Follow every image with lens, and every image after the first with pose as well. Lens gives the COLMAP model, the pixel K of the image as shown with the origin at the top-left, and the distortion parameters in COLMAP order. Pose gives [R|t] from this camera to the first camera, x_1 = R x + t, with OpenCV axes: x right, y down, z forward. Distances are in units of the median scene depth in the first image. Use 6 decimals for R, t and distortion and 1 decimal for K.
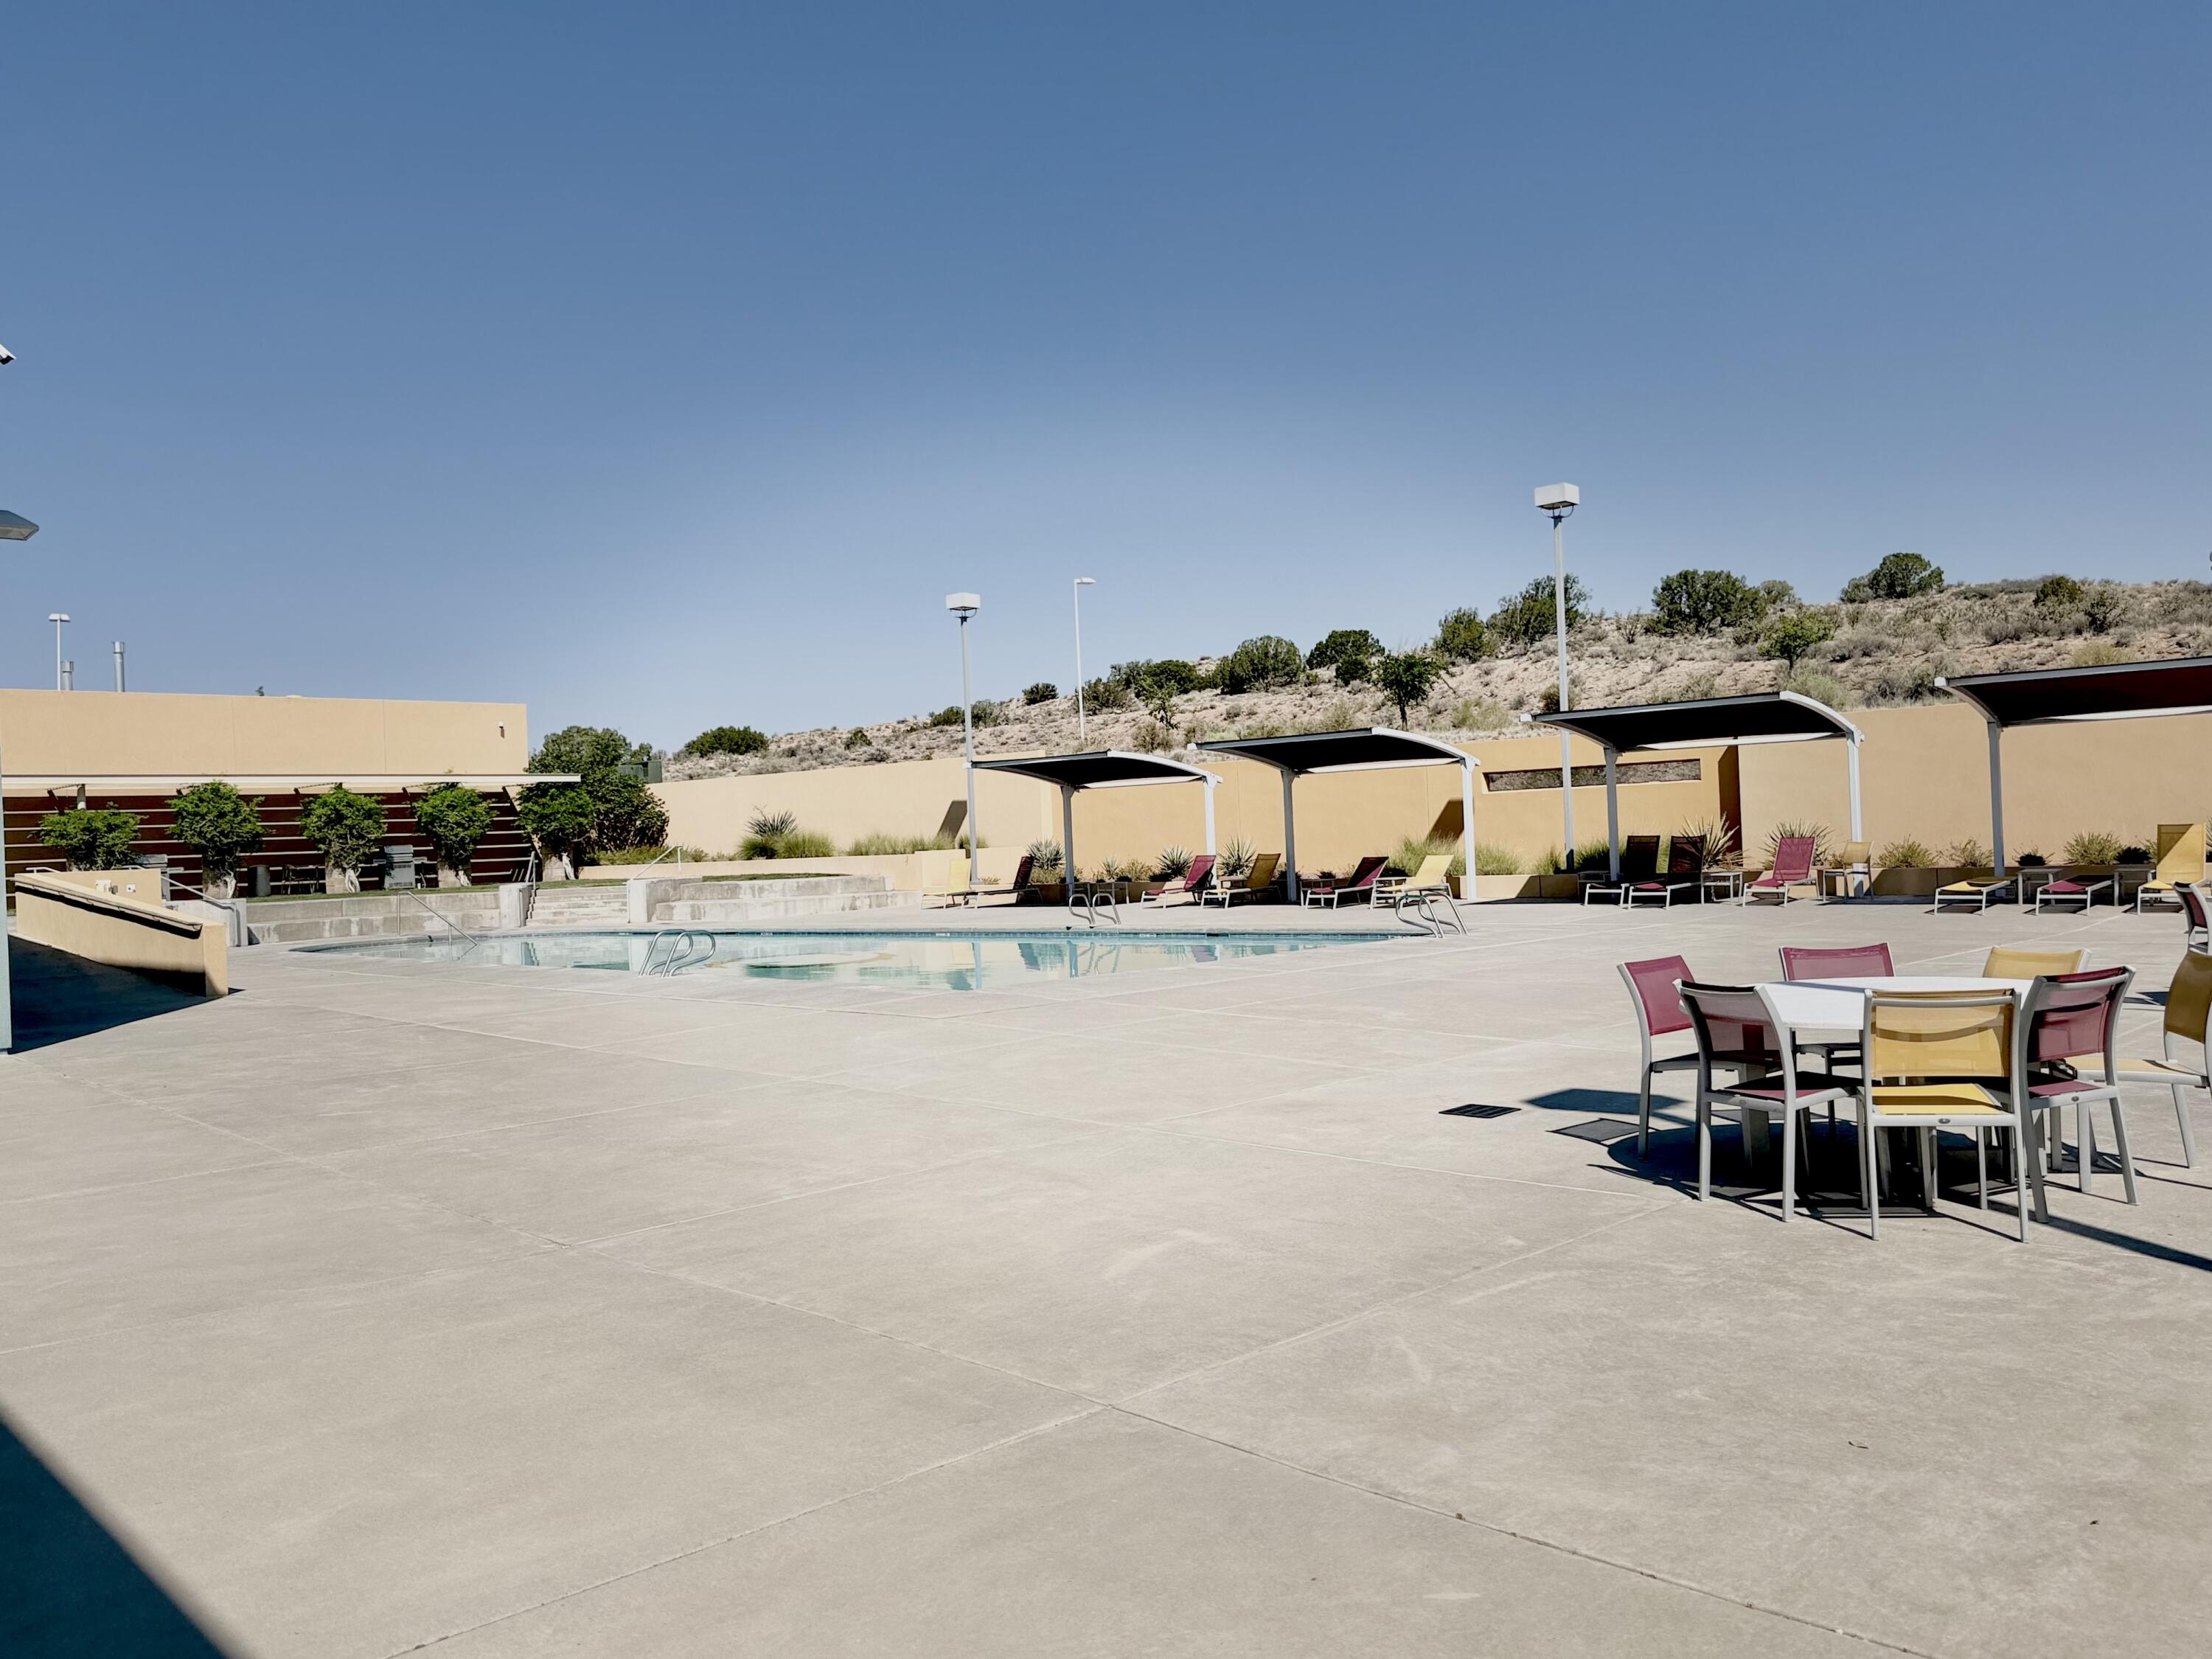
lens RADIAL K [[1650.4, 0, 1106.0], [0, 1650.4, 829.5], [0, 0, 1]] dist [0.189549, -0.352236]
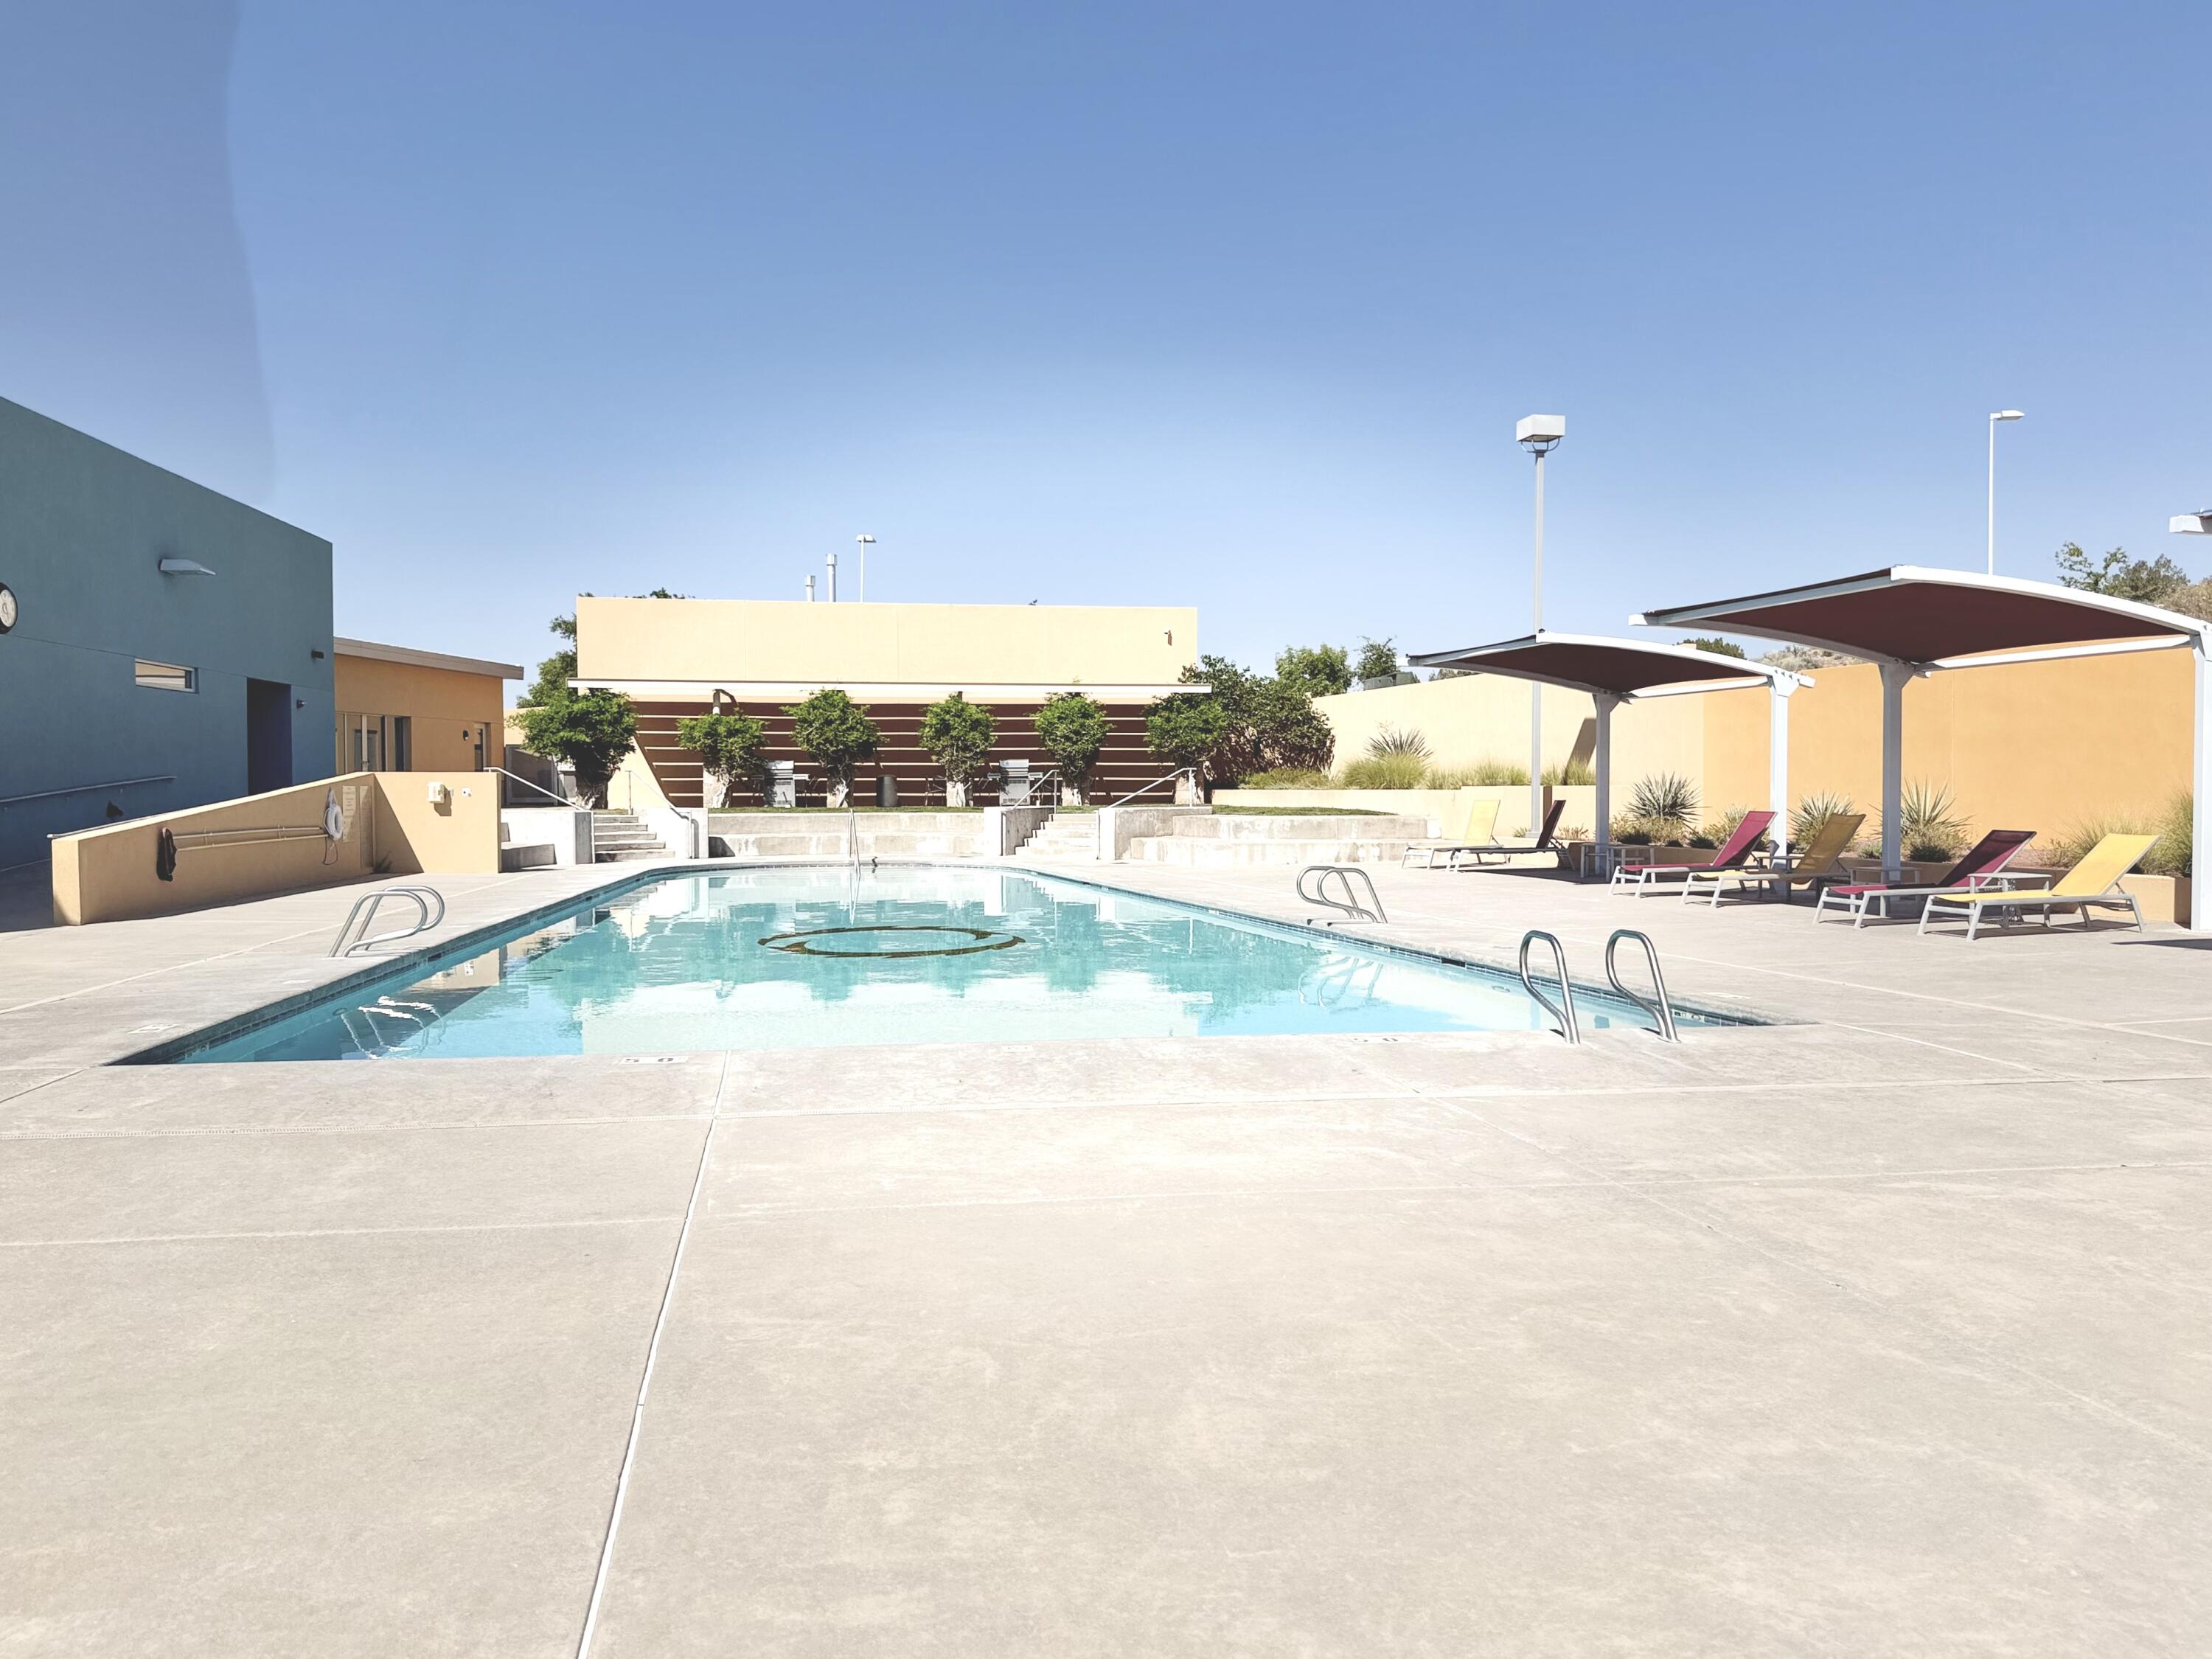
lens RADIAL K [[1650.4, 0, 1106.0], [0, 1650.4, 829.5], [0, 0, 1]] dist [0.189549, -0.352236]
pose [[0.810909, 0.053156, -0.582753, 0.167356], [-0.025713, 0.998141, 0.055266, -0.003850], [0.584607, -0.029831, 0.810768, 0.288199]]
